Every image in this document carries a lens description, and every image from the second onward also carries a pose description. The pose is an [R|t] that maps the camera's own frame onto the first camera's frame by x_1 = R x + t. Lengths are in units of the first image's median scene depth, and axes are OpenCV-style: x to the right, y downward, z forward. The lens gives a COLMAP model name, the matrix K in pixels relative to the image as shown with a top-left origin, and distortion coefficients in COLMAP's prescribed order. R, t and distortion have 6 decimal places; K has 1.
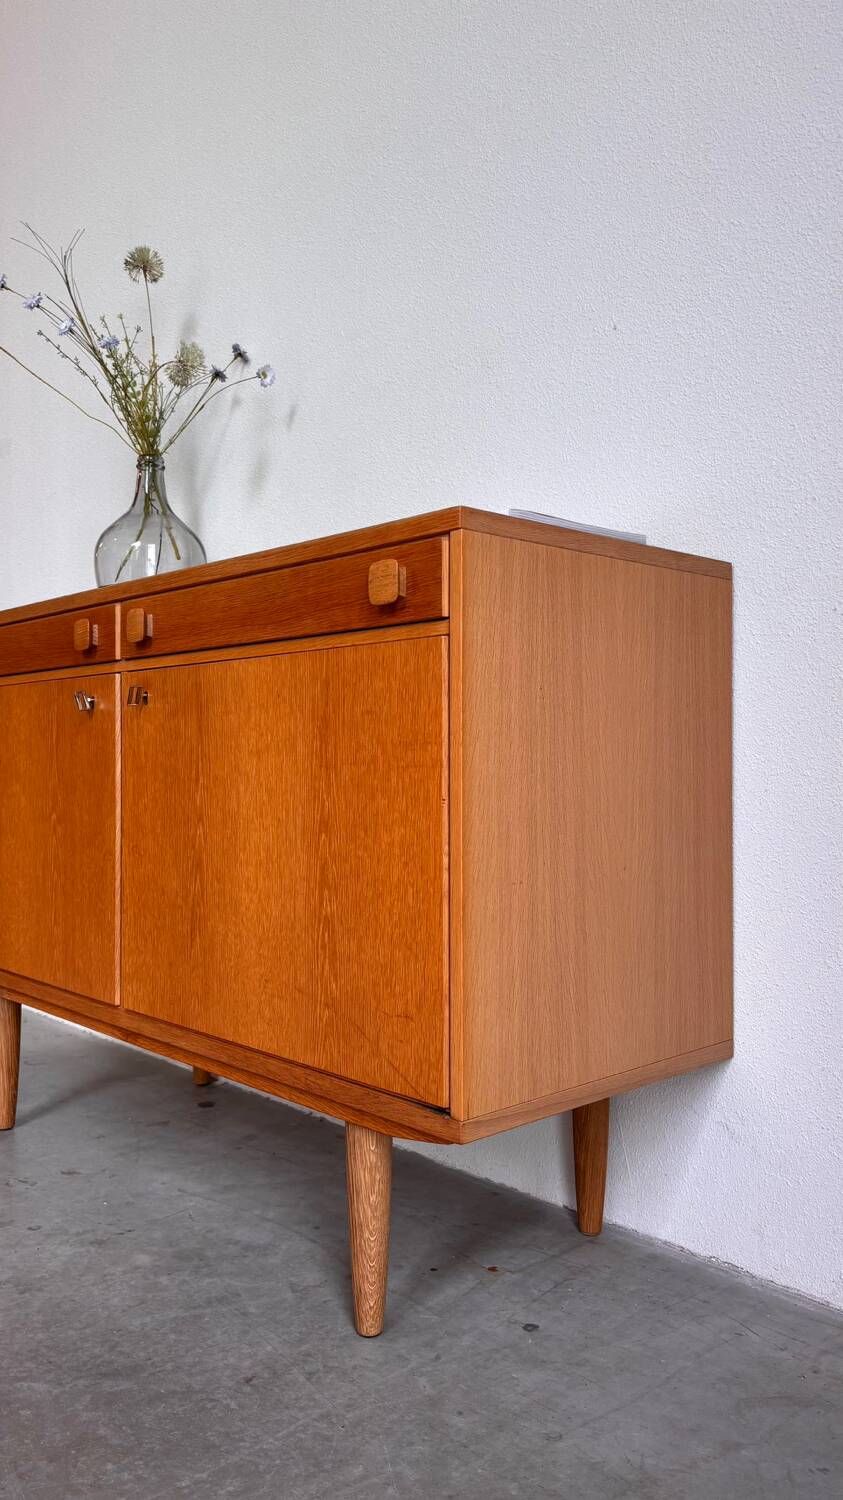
lens RADIAL K [[1143.8, 0, 415.2], [0, 1143.8, 748.4], [0, 0, 1]] dist [0.025159, -0.005990]
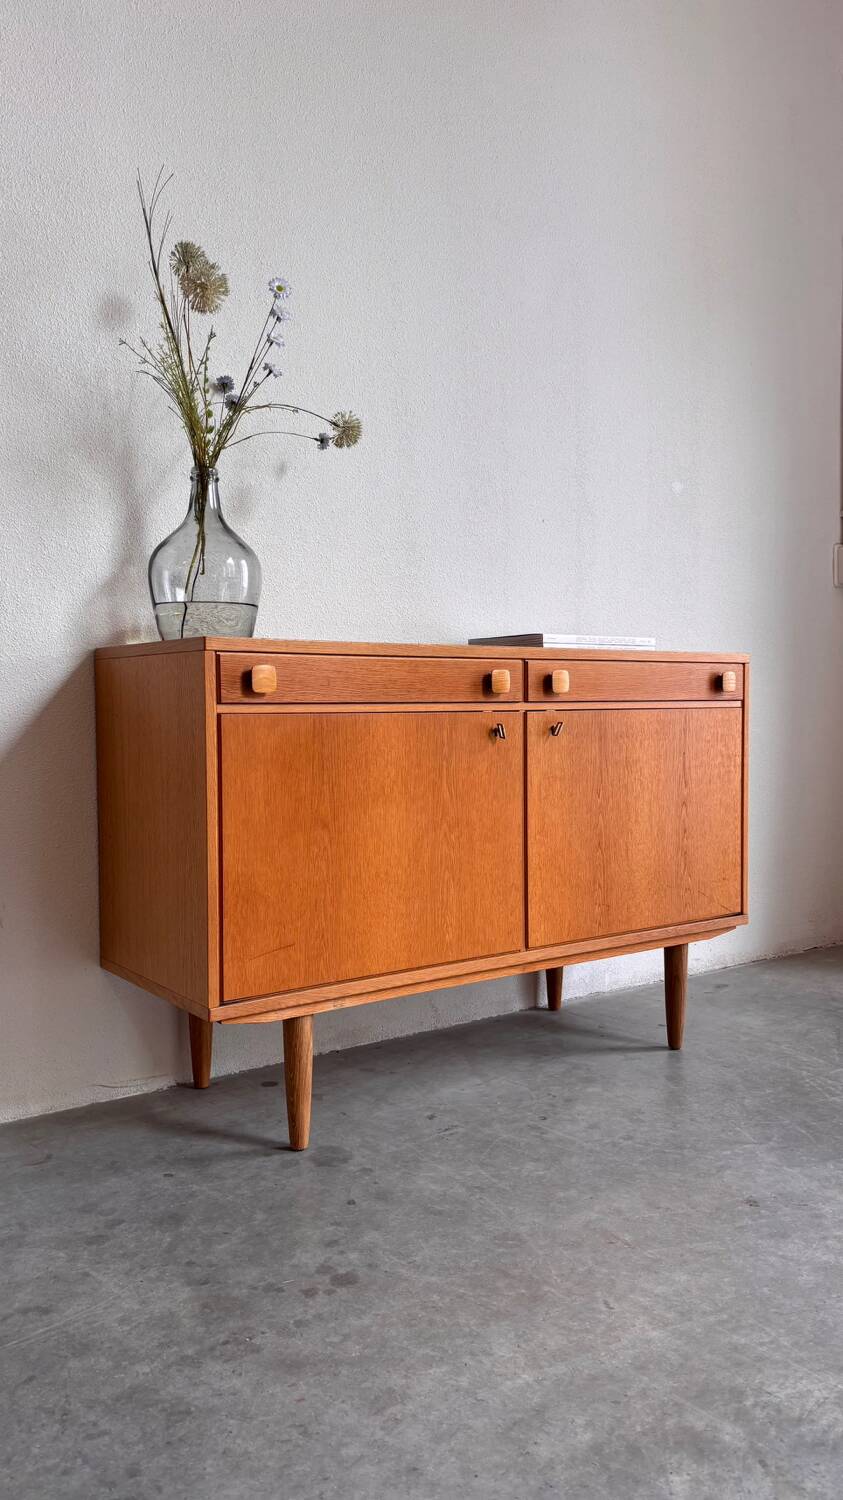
lens RADIAL K [[1143.8, 0, 420.5], [0, 1143.8, 748.3], [0, 0, 1]] dist [0.025159, -0.005990]
pose [[0.115866, -0.037863, 0.992543, -1.845403], [-0.006715, 0.999220, 0.038902, -0.082466], [-0.993242, -0.011173, 0.115522, 1.085080]]
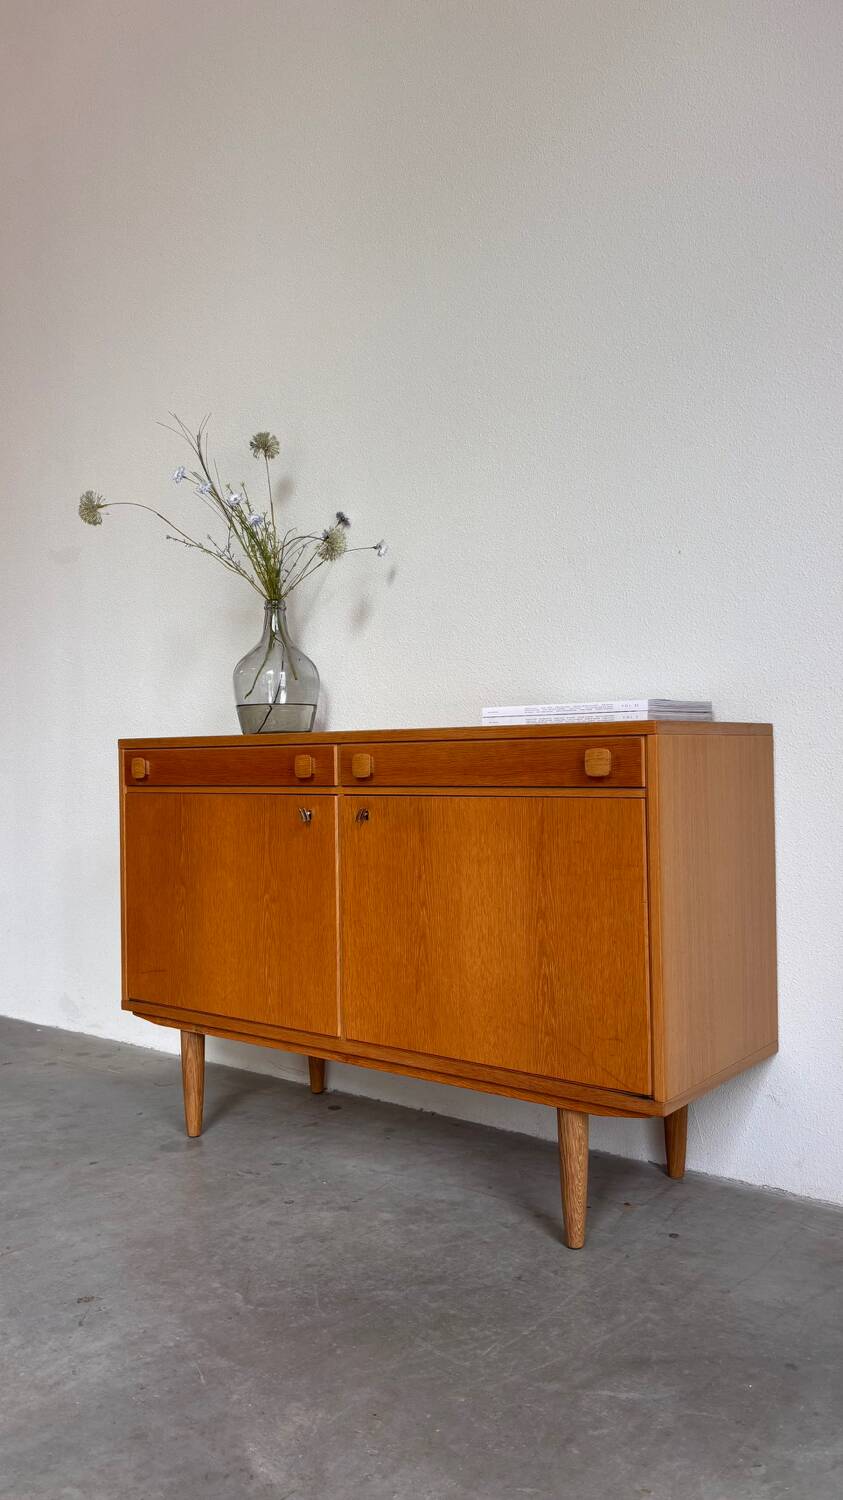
lens RADIAL K [[1143.8, 0, 415.6], [0, 1143.8, 739.4], [0, 0, 1]] dist [0.025159, -0.005990]
pose [[0.987889, -0.011921, 0.154701, -0.423969], [0.012627, 0.999914, -0.003584, -0.143074], [-0.154645, 0.005494, 0.987955, -0.422151]]
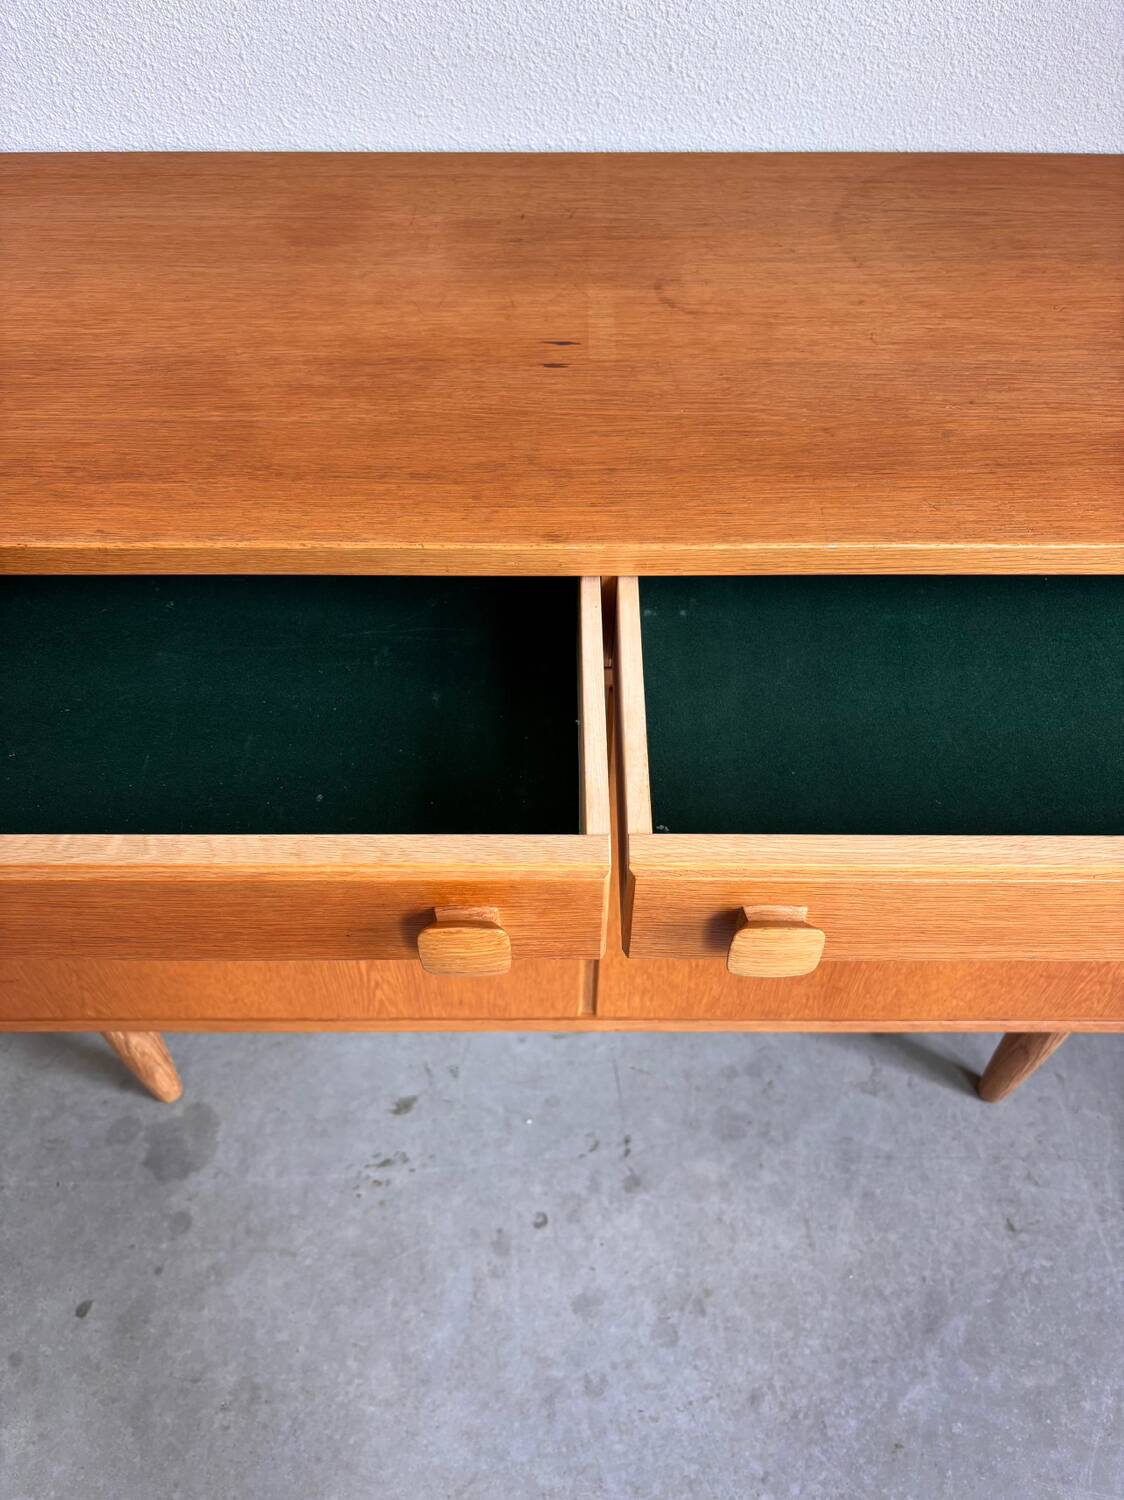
lens RADIAL K [[1138.7, 0, 556.3], [0, 1138.7, 757.5], [0, 0, 1]] dist [0.029898, -0.031721]
pose [[0.679059, -0.570069, 0.462493, -0.557631], [-0.011415, 0.621751, 0.783132, -0.455622], [-0.733995, -0.537072, 0.415698, 0.910838]]
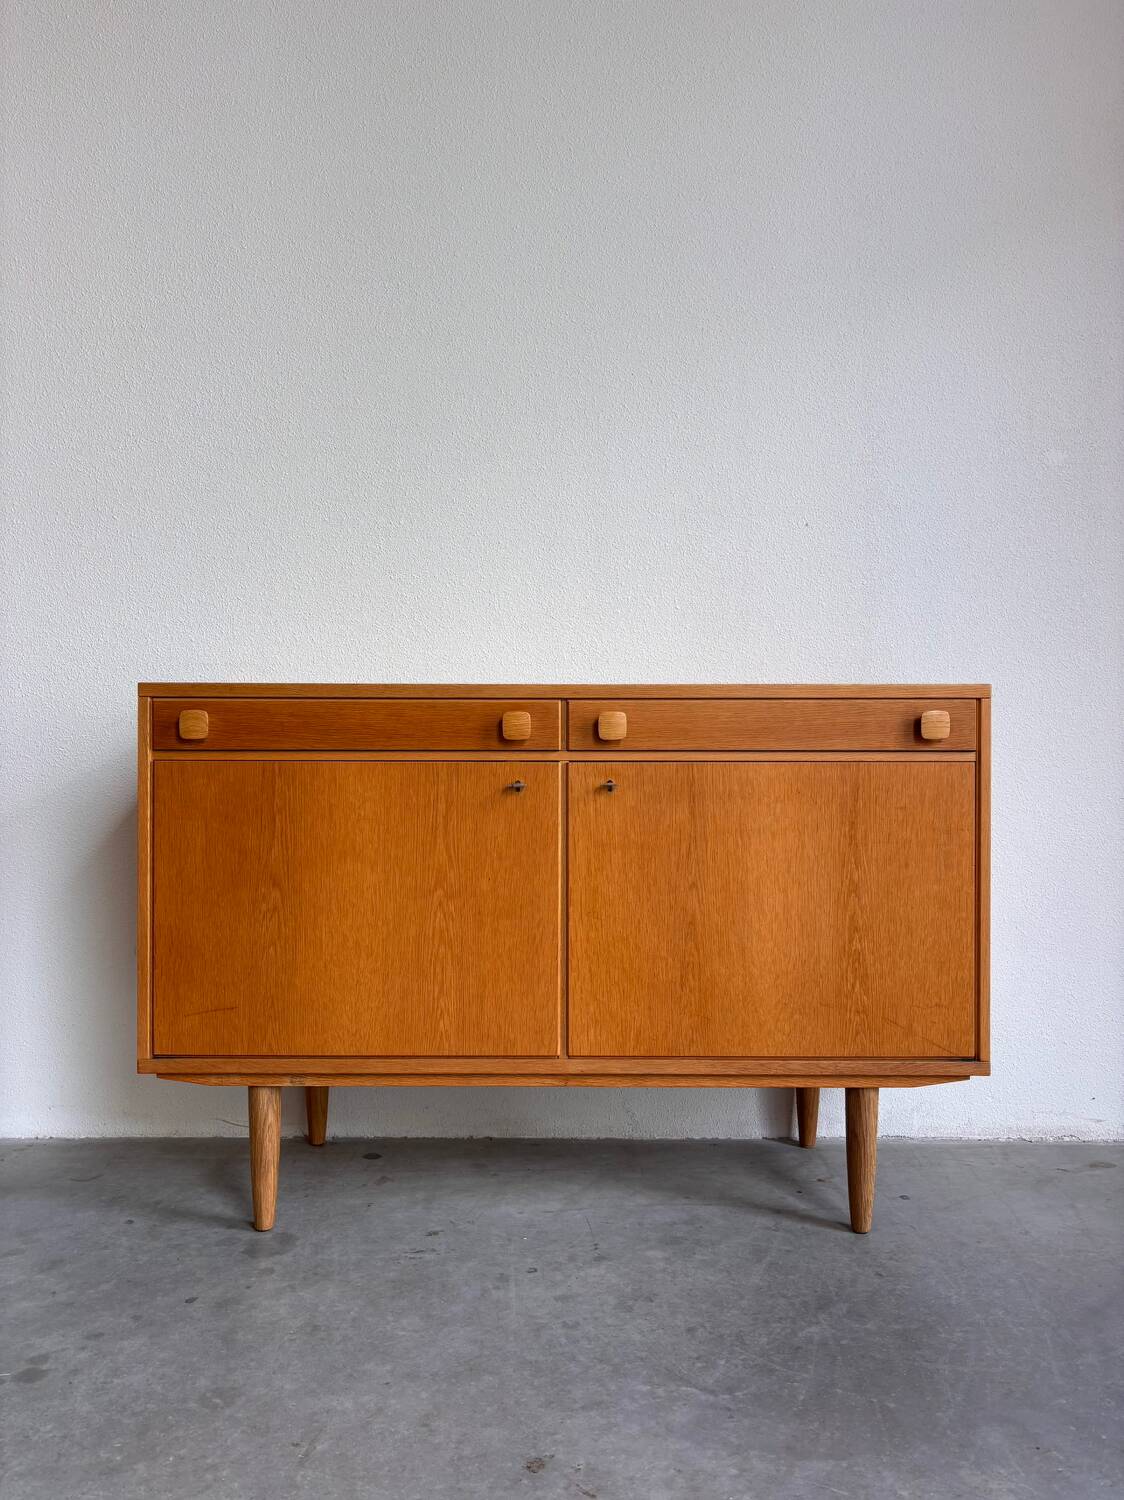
lens RADIAL K [[1138.7, 0, 557.1], [0, 1138.7, 745.3], [0, 0, 1]] dist [0.029898, -0.031721]
pose [[0.680600, 0.005859, 0.732632, -1.222191], [-0.011703, 0.999927, 0.002875, -0.096203], [-0.732562, -0.010531, 0.680619, 0.267940]]
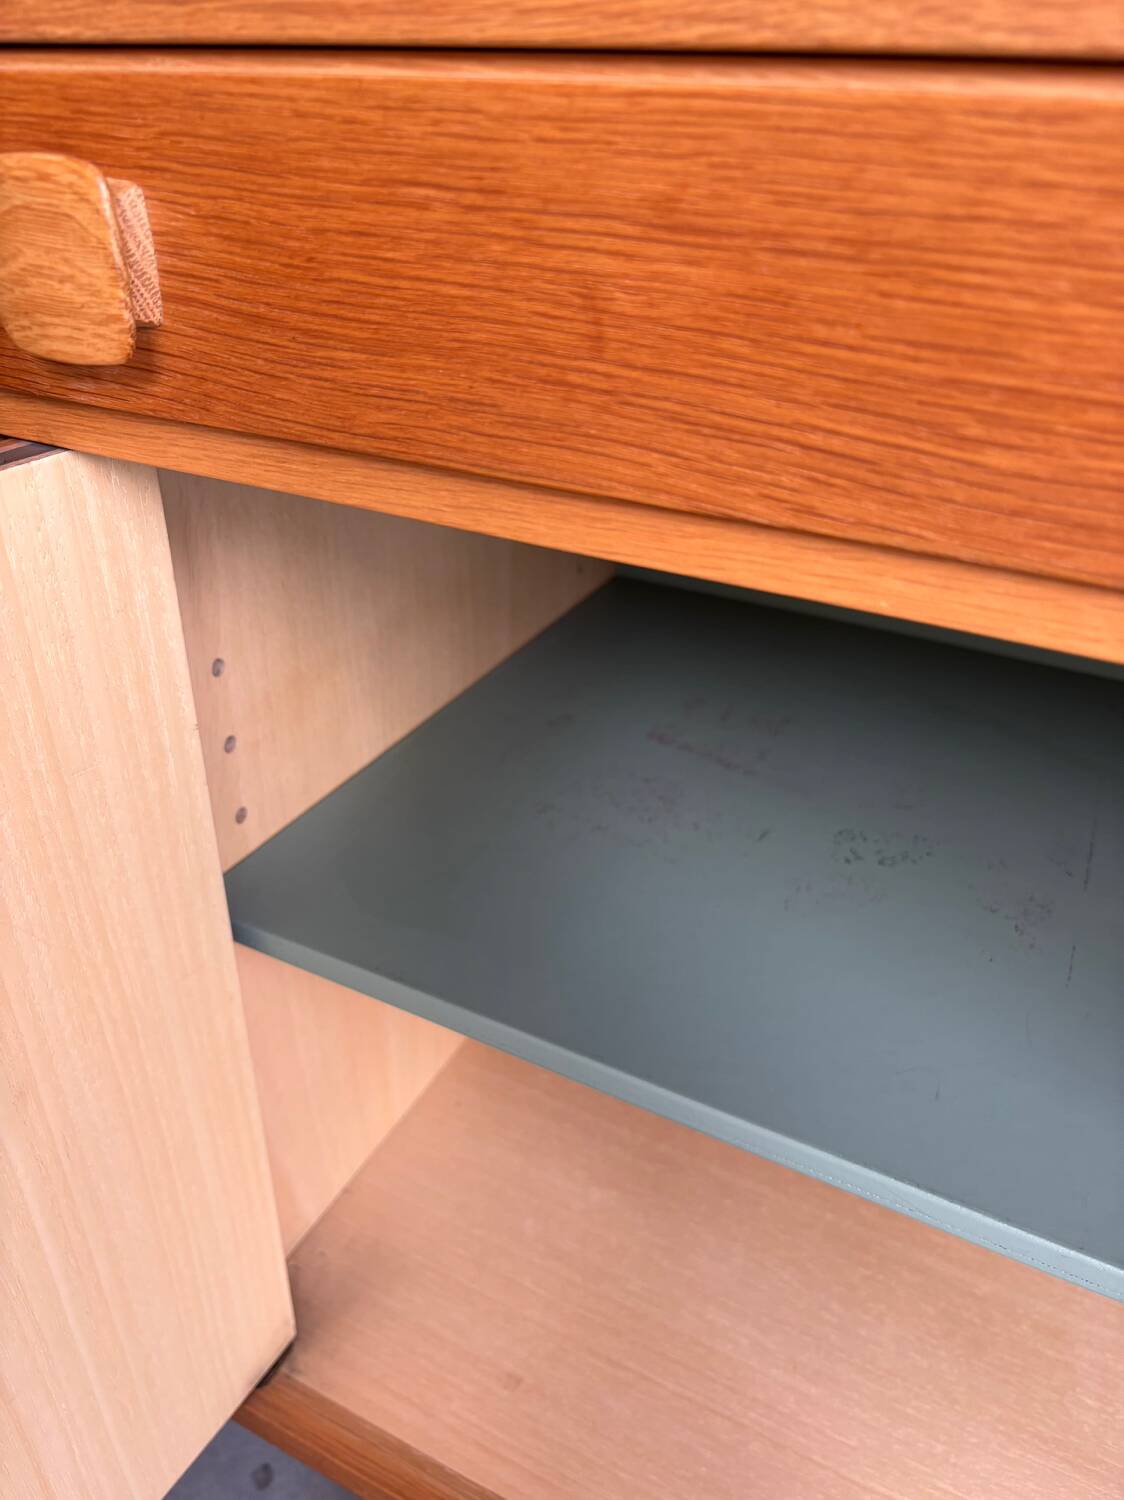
lens RADIAL K [[1138.7, 0, 564.7], [0, 1138.7, 747.9], [0, 0, 1]] dist [0.029898, -0.031721]
pose [[0.936298, -0.160807, 0.312230, -0.567003], [-0.022946, 0.859112, 0.511272, -0.139994], [-0.350457, -0.485867, 0.800695, 1.193592]]
